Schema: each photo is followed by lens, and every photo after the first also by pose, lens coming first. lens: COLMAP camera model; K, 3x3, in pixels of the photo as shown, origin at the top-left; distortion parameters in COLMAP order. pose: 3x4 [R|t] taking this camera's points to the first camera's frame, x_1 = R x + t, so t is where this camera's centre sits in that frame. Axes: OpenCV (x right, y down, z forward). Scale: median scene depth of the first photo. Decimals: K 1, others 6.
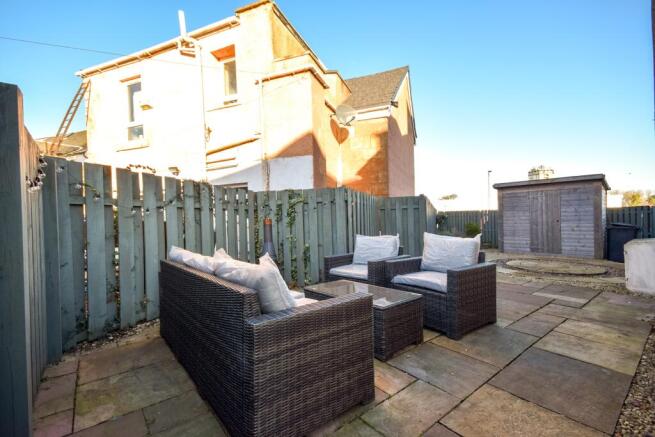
lens RADIAL K [[284.5, 0, 327.5], [0, 284.5, 218.5], [0, 0, 1]] dist [0.036511, 0.000090]
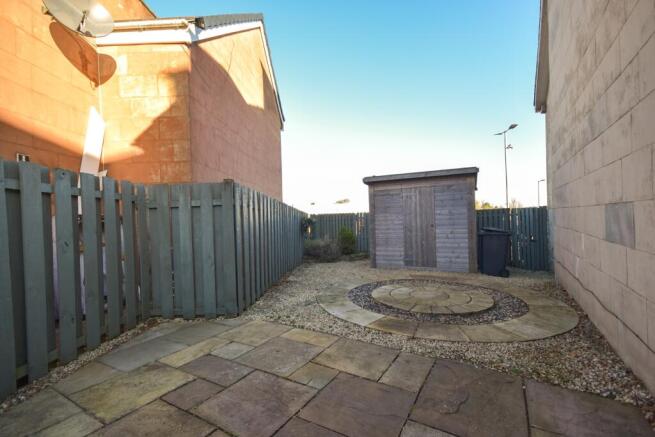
lens RADIAL K [[288.6, 0, 327.5], [0, 288.6, 218.5], [0, 0, 1]] dist [0.000102, -0.000237]
pose [[0.942650, -0.003160, 0.333769, 0.263510], [0.007710, 0.999895, -0.012308, -0.004195], [-0.333695, 0.014176, 0.942575, 0.358686]]
